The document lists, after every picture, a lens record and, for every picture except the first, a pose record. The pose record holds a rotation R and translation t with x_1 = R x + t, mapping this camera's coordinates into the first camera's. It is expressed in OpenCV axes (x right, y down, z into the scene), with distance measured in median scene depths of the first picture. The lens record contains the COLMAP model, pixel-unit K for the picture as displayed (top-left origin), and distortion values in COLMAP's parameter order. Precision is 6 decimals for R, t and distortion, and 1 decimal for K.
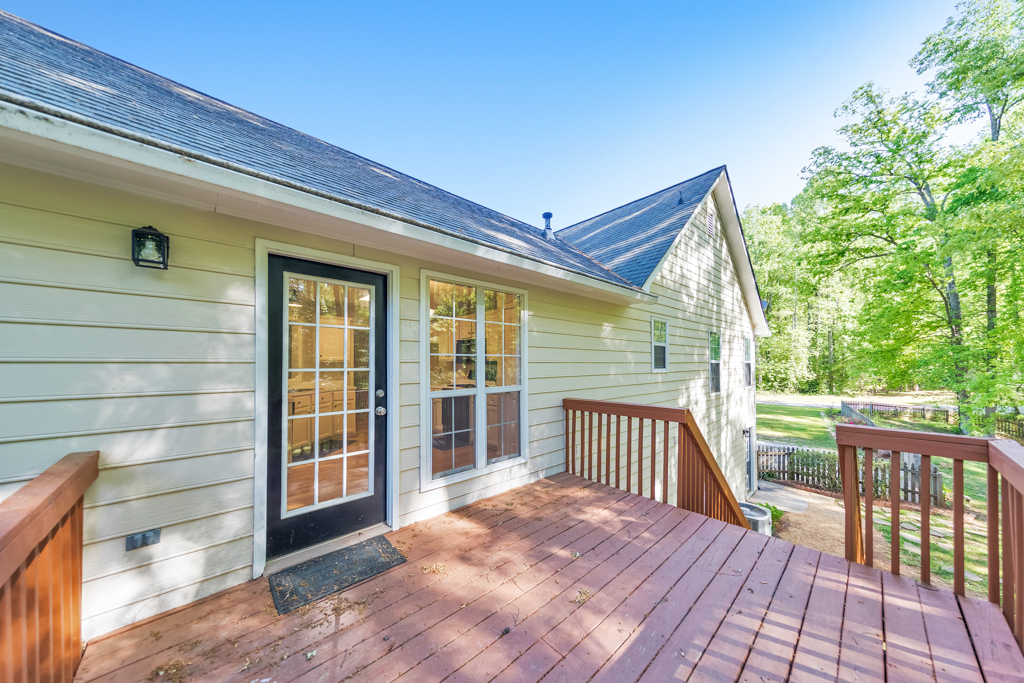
lens RADIAL K [[326.7, 0, 510.6], [0, 326.7, 362.3], [0, 0, 1]] dist [0.003759, -0.000097]
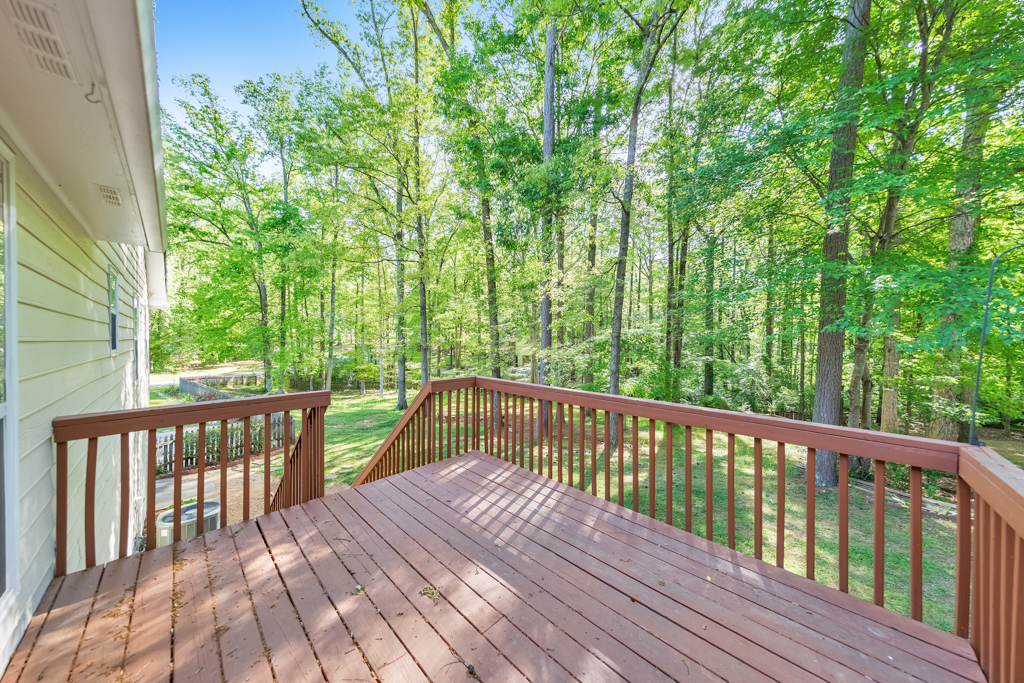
lens RADIAL K [[326.7, 0, 516.7], [0, 326.7, 344.8], [0, 0, 1]] dist [0.003759, -0.000097]
pose [[-0.080310, -0.011414, 0.996705, -0.065166], [-0.008014, 0.999910, 0.010805, -0.000454], [-0.996738, -0.007120, -0.080394, 0.076418]]
